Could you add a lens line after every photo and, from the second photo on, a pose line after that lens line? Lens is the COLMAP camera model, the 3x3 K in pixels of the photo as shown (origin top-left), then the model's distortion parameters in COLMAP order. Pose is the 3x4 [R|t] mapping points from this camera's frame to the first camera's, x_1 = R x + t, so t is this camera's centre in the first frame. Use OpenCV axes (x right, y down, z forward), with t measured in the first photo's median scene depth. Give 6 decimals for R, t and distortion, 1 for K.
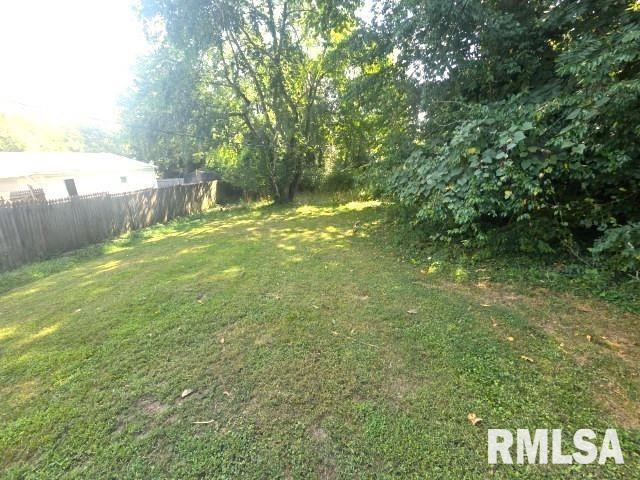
lens RADIAL K [[263.2, 0, 320.0], [0, 263.2, 240.0], [0, 0, 1]] dist [-0.000439, -0.000176]
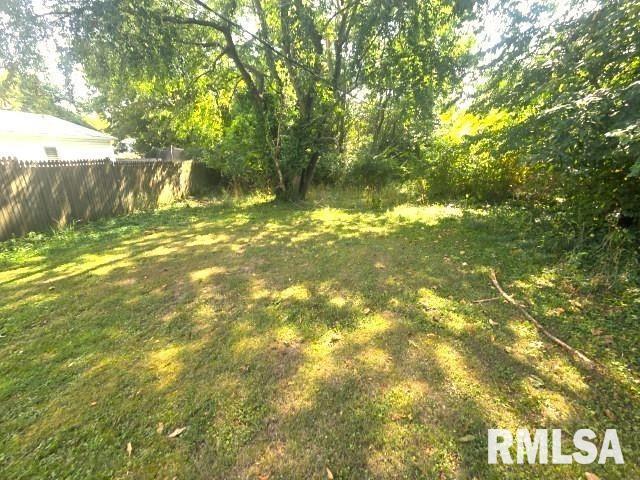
lens RADIAL K [[263.2, 0, 320.0], [0, 263.2, 240.0], [0, 0, 1]] dist [-0.000439, -0.000176]
pose [[0.998388, 0.054986, -0.014099, -0.056538], [-0.054605, 0.998166, 0.026121, -0.070631], [0.015510, -0.025309, 0.999559, 0.392545]]
